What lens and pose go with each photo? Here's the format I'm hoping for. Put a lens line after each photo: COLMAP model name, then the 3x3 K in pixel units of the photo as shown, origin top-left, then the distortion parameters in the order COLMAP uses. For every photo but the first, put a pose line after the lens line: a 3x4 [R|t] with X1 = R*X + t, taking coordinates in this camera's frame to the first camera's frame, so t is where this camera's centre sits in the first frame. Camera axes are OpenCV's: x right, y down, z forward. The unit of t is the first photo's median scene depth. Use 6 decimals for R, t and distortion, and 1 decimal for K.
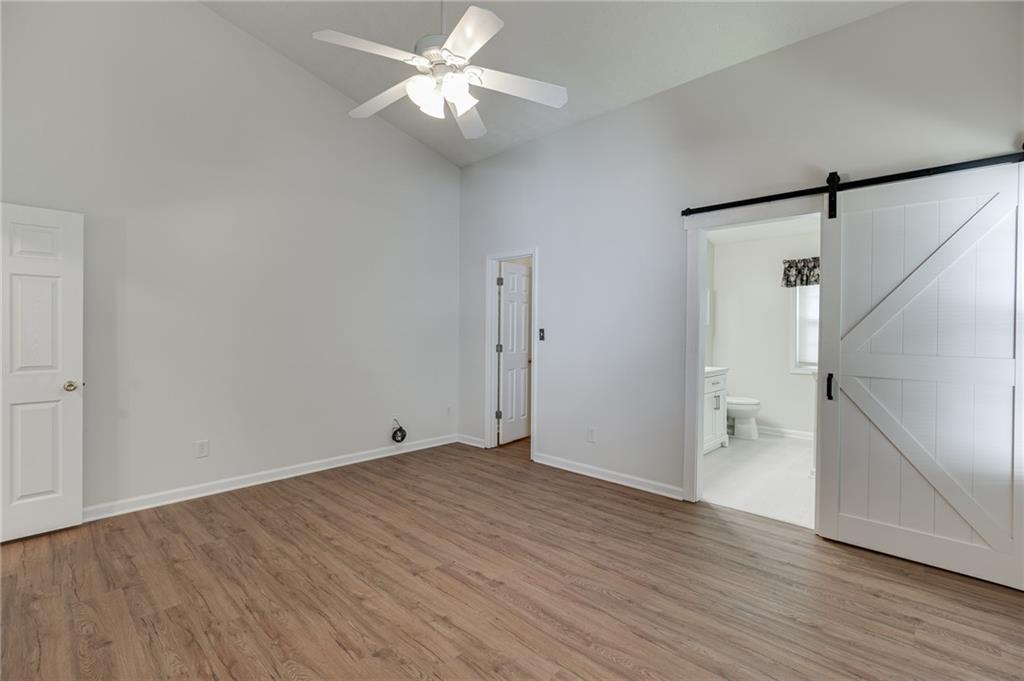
lens RADIAL K [[464.1, 0, 513.9], [0, 464.1, 335.3], [0, 0, 1]] dist [-0.012851, 0.006254]
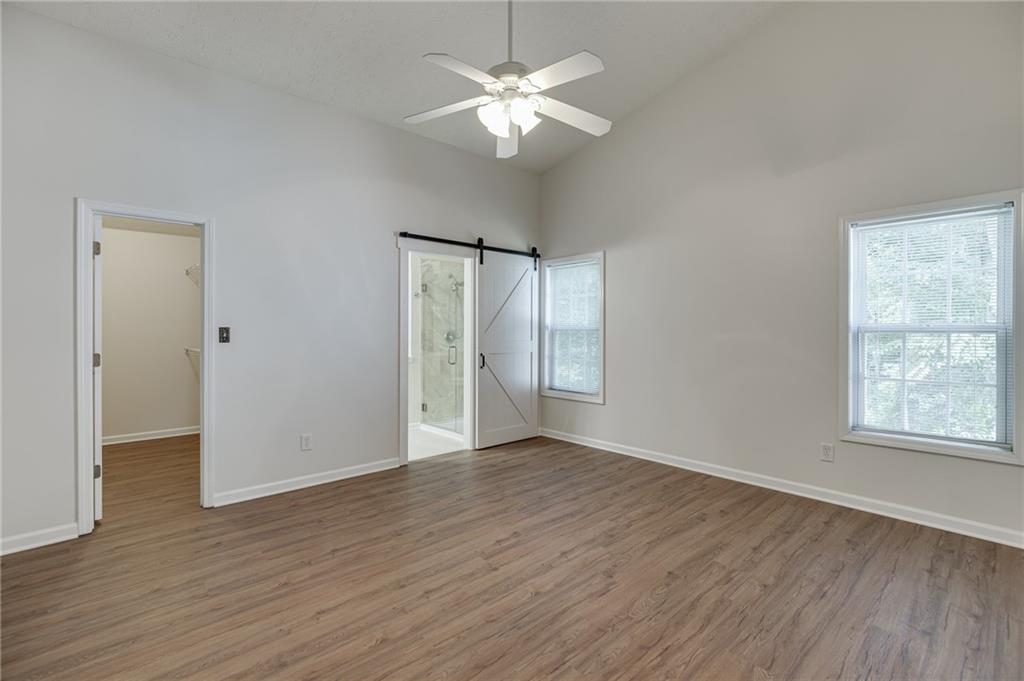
lens RADIAL K [[464.1, 0, 508.5], [0, 464.1, 337.0], [0, 0, 1]] dist [-0.012851, 0.006254]
pose [[0.073058, -0.018481, 0.997156, -1.097284], [0.013179, 0.999759, 0.017563, -0.008953], [-0.997241, 0.011859, 0.073284, 0.805413]]
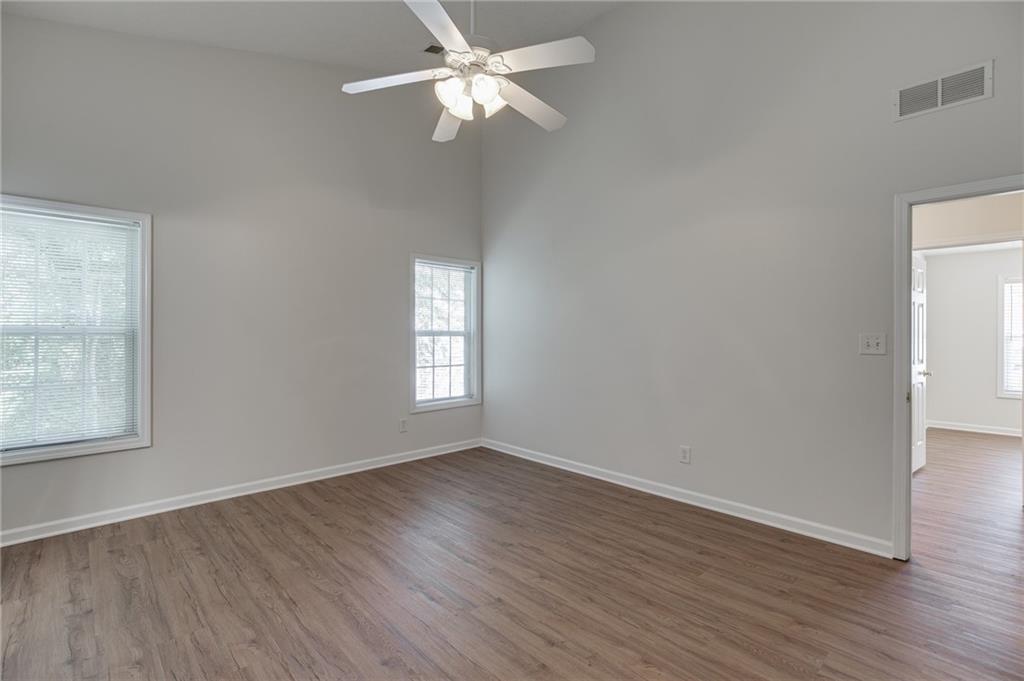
lens RADIAL K [[464.1, 0, 510.5], [0, 464.1, 335.5], [0, 0, 1]] dist [-0.012851, 0.006254]
pose [[-0.998777, -0.006649, 0.048988, -0.249810], [-0.005903, 0.999865, 0.015366, -0.021348], [-0.049084, 0.015058, -0.998681, 1.726417]]
